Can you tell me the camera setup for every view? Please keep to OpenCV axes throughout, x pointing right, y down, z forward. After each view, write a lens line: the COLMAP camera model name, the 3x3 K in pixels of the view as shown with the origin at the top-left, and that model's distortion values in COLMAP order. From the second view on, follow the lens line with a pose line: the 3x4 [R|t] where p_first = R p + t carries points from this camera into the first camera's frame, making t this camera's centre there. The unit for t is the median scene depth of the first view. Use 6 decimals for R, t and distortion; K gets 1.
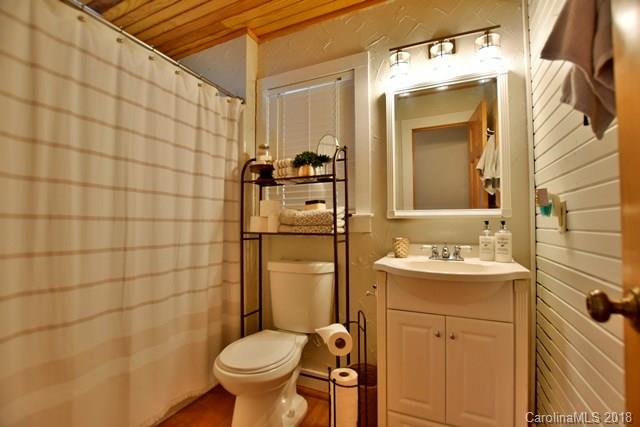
lens RADIAL K [[281.4, 0, 320.0], [0, 281.4, 213.5], [0, 0, 1]] dist [-0.041738, -0.000061]
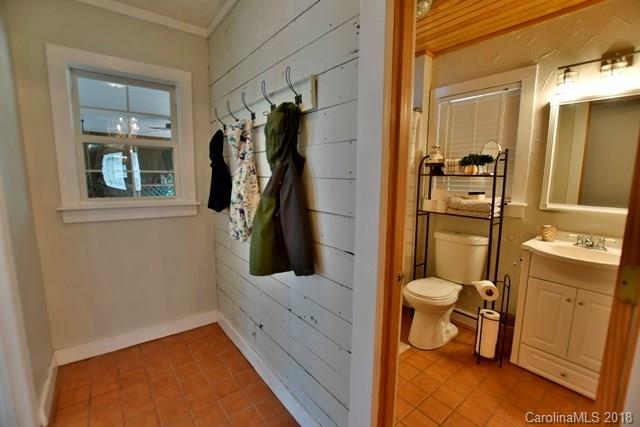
lens RADIAL K [[281.9, 0, 321.6], [0, 281.9, 214.2], [0, 0, 1]] dist [-0.027892, 0.000095]
pose [[0.891374, 0.074706, -0.447070, -0.073256], [0.000185, 0.986264, 0.165174, -0.162042], [0.453269, -0.147314, 0.879117, -0.531810]]
